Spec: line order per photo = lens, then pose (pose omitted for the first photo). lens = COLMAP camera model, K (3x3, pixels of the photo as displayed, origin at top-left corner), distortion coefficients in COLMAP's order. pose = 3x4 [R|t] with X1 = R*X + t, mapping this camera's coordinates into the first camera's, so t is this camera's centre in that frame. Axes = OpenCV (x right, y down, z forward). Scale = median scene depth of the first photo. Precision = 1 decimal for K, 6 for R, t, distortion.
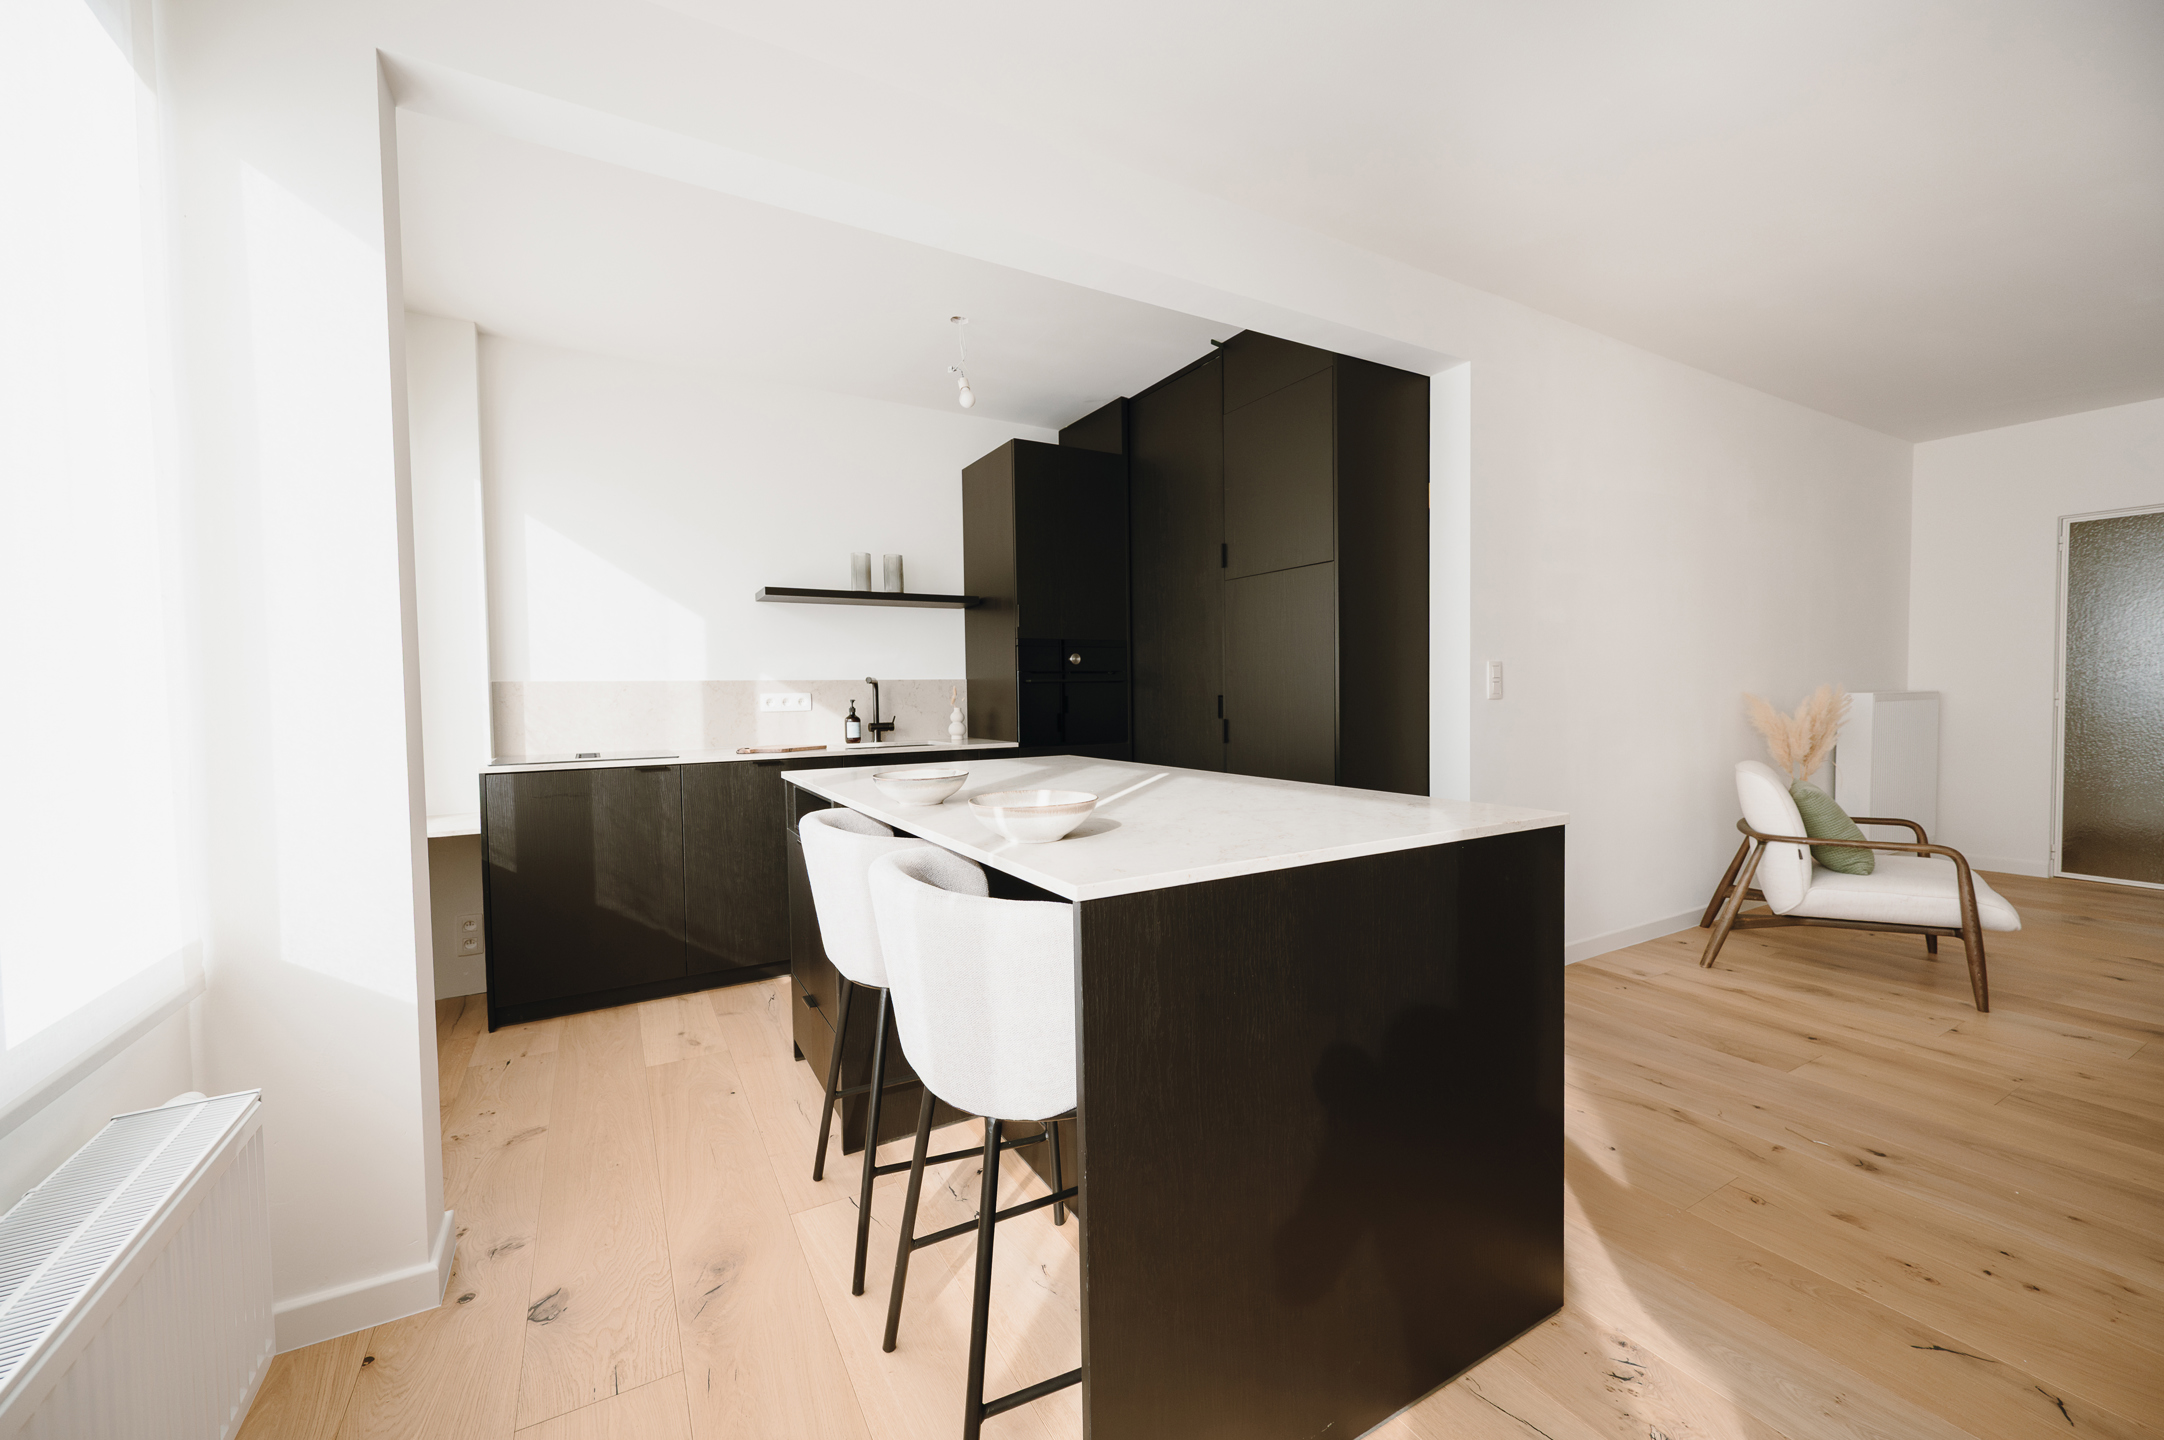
lens RADIAL K [[847.3, 0, 1078.7], [0, 847.3, 723.6], [0, 0, 1]] dist [0.001612, 0.000076]
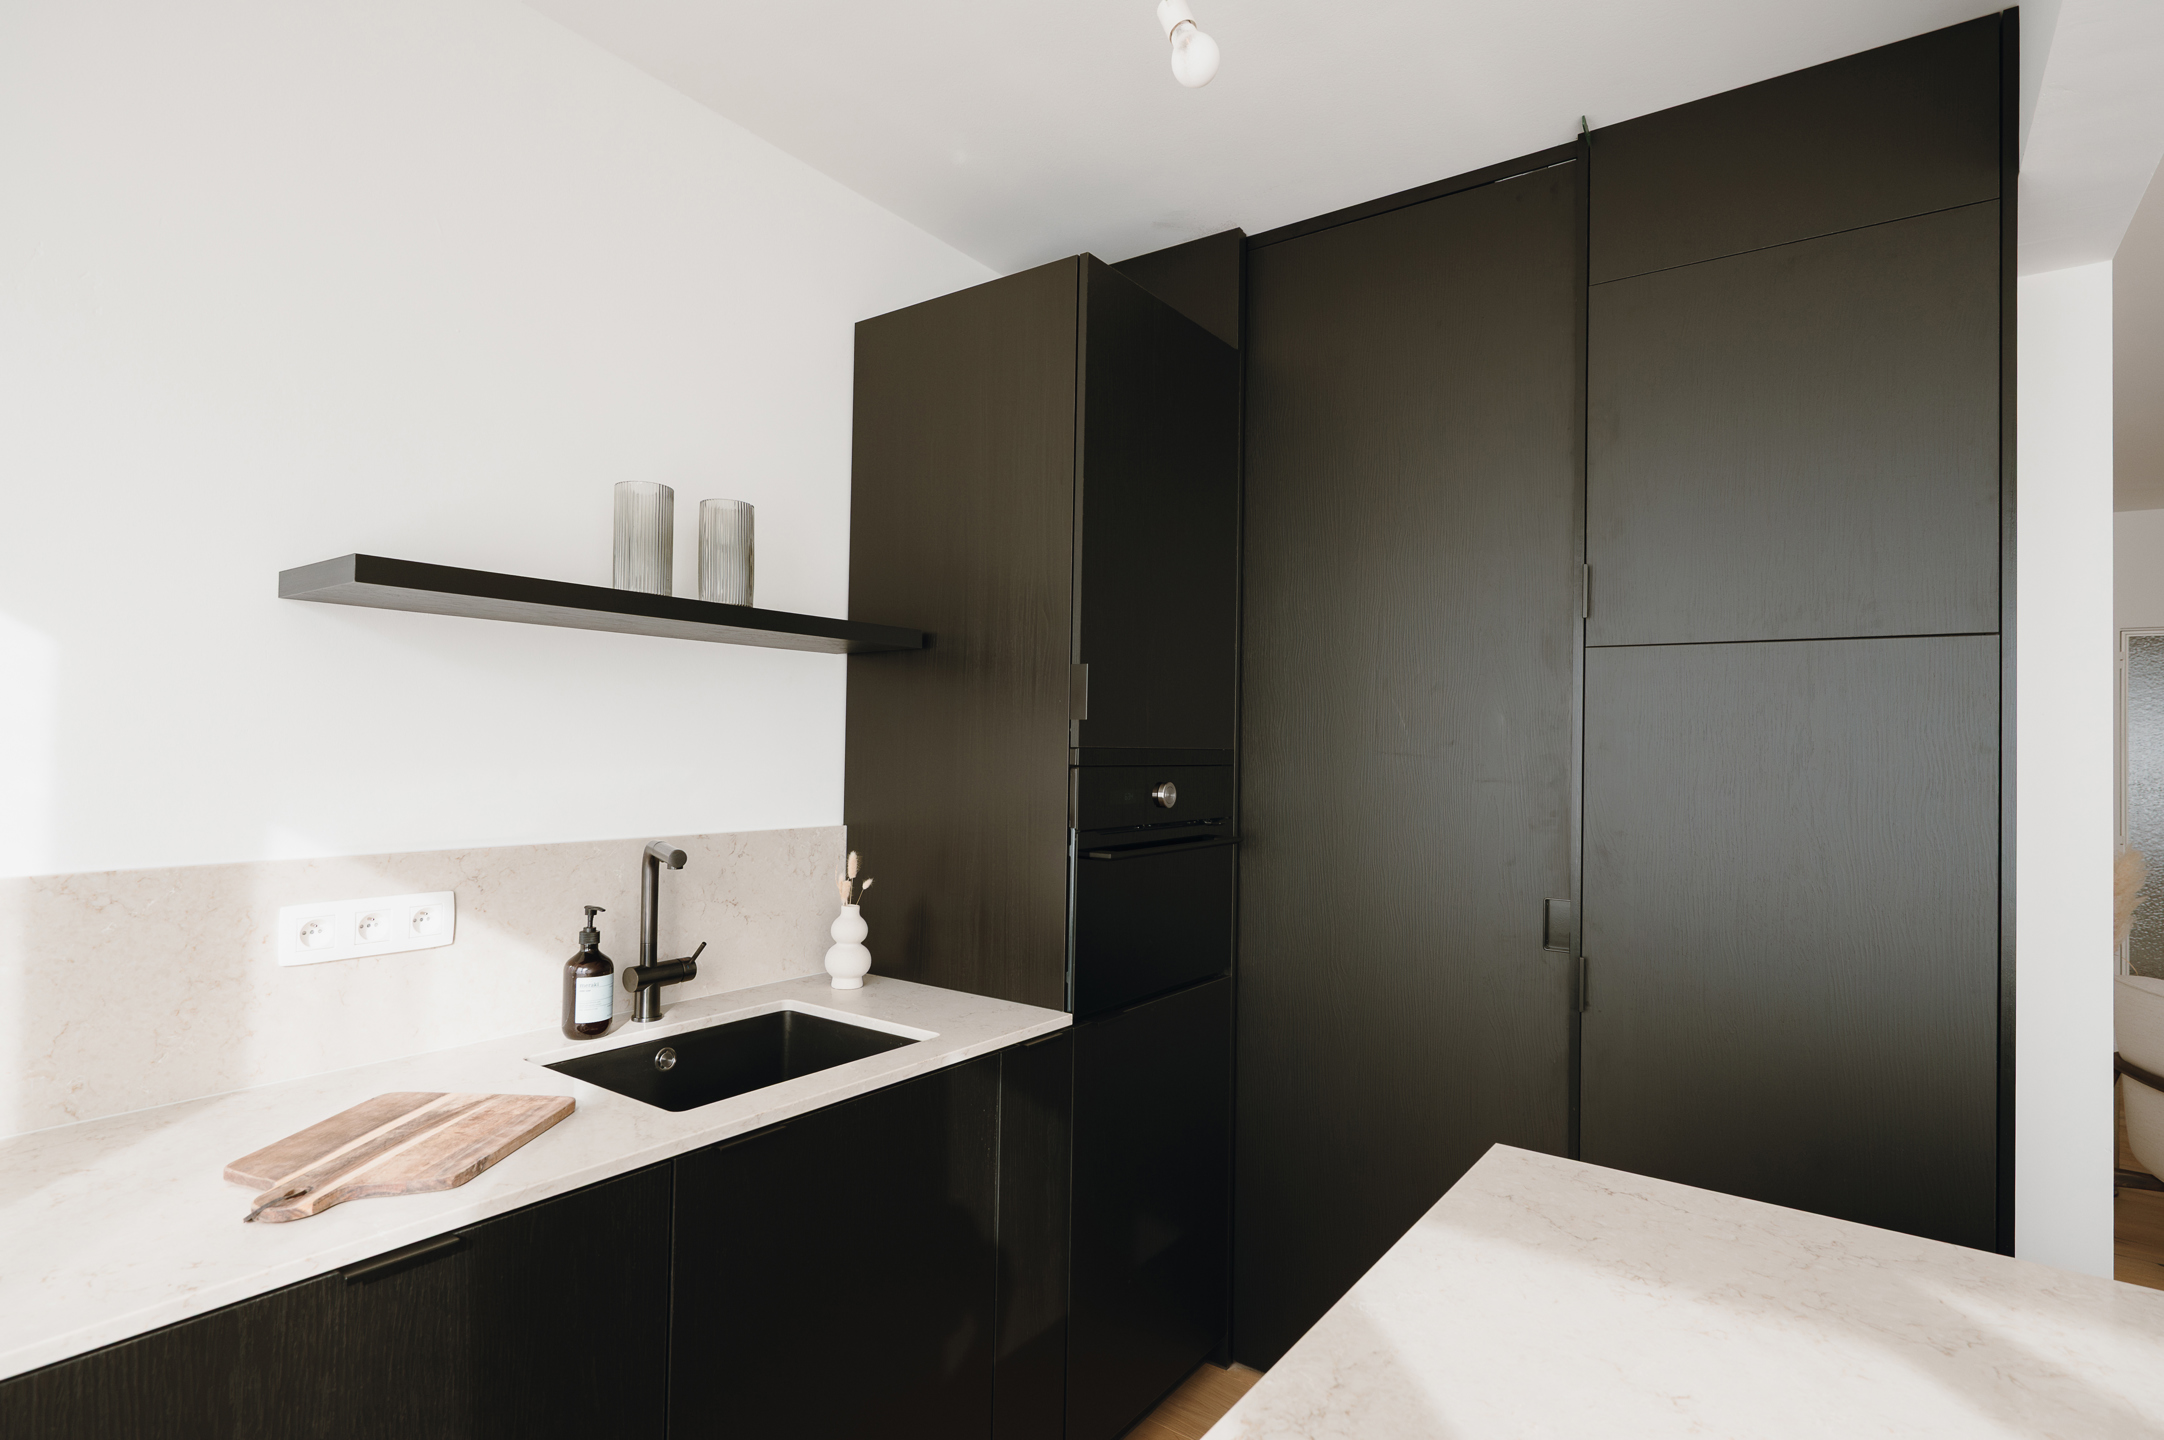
lens RADIAL K [[1082.4, 0, 1083.1], [0, 1082.4, 719.3], [0, 0, 1]] dist [0.001072, 0.001073]
pose [[0.916092, 0.041766, 0.398788, -0.262489], [-0.018087, 0.997852, -0.062957, -0.079131], [-0.400561, 0.050461, 0.914880, 0.519058]]
